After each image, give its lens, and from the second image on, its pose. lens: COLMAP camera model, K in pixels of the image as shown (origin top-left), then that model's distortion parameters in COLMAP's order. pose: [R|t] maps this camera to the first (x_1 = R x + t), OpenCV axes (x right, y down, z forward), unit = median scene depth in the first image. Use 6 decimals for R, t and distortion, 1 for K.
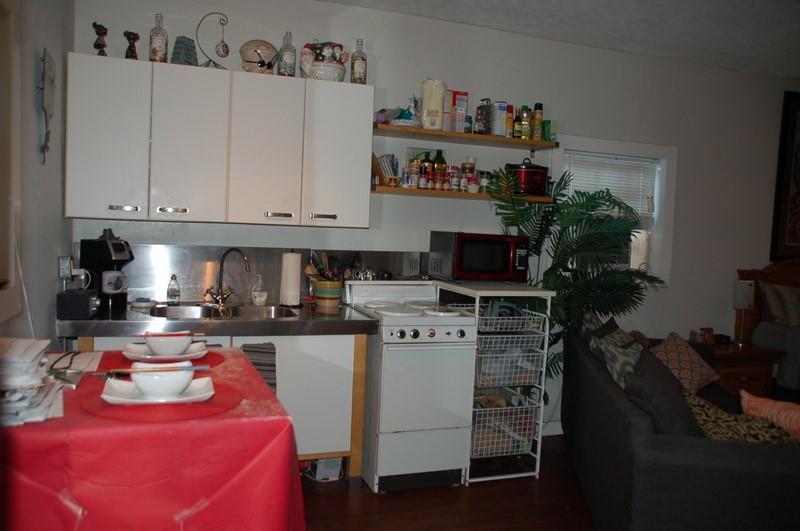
lens RADIAL K [[621.0, 0, 398.7], [0, 621.0, 265.2], [0, 0, 1]] dist [-0.094418, 0.028752]
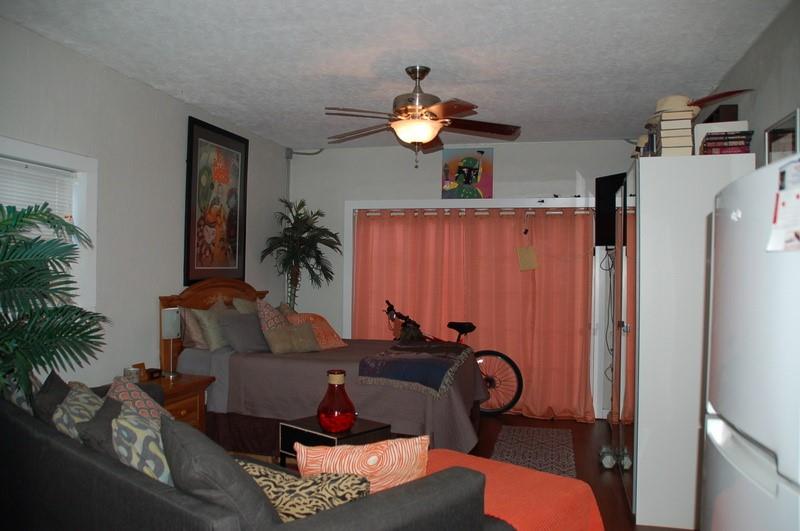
lens RADIAL K [[621.0, 0, 401.2], [0, 621.0, 269.1], [0, 0, 1]] dist [-0.094418, 0.028752]
pose [[0.540782, -0.020381, 0.840916, -0.049731], [0.046614, 0.998896, -0.005767, -0.017514], [-0.839870, 0.042317, 0.541136, 0.230384]]
